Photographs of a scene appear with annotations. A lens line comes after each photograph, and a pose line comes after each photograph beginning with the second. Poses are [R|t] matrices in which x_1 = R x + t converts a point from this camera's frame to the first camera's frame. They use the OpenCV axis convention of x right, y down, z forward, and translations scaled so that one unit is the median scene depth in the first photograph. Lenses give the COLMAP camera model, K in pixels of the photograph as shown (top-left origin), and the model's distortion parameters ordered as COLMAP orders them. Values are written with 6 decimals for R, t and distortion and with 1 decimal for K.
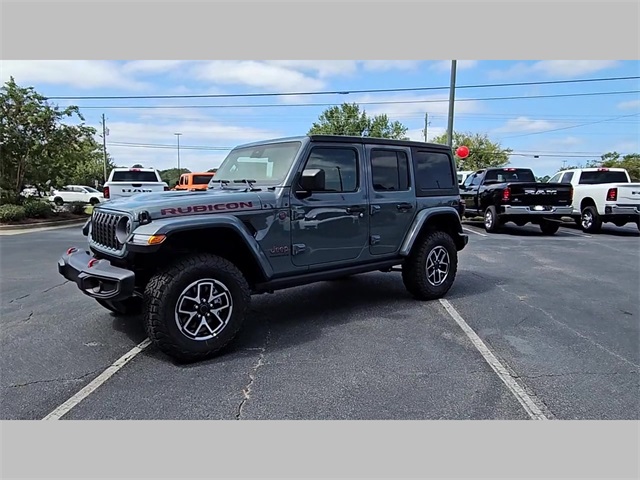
lens RADIAL K [[436.2, 0, 310.3], [0, 436.2, 239.8], [0, 0, 1]] dist [0.003907, -0.000702]
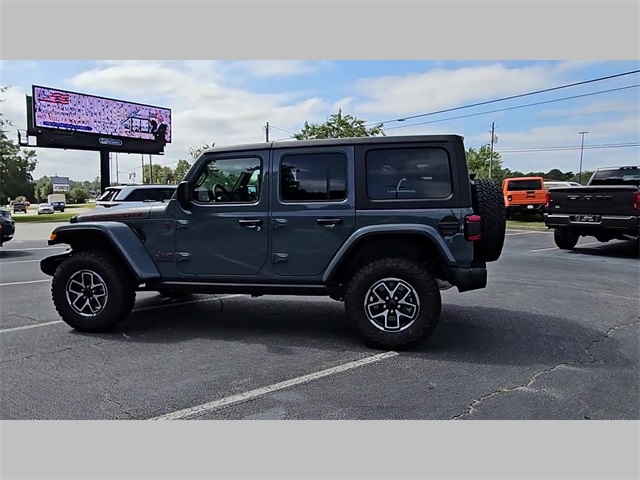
lens RADIAL K [[435.6, 0, 311.5], [0, 435.6, 238.2], [0, 0, 1]] dist [0.004586, 0.000187]
pose [[0.634057, 0.066086, -0.770458, 0.782887], [-0.080071, 0.996597, 0.019587, -0.056008], [0.769130, 0.049272, 0.637190, 0.447515]]
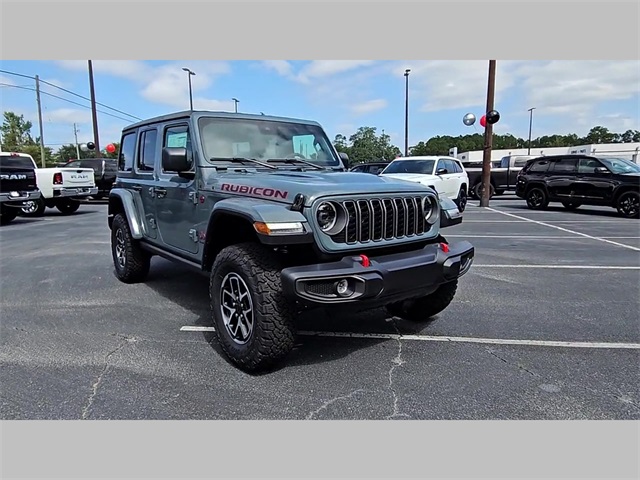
lens RADIAL K [[435.6, 0, 311.5], [0, 435.6, 238.2], [0, 0, 1]] dist [0.004586, 0.000187]
pose [[0.040804, -0.147050, 0.988287, -0.936628], [0.120491, 0.982617, 0.141232, -0.086410], [-0.991875, 0.113317, 0.057813, 0.800910]]
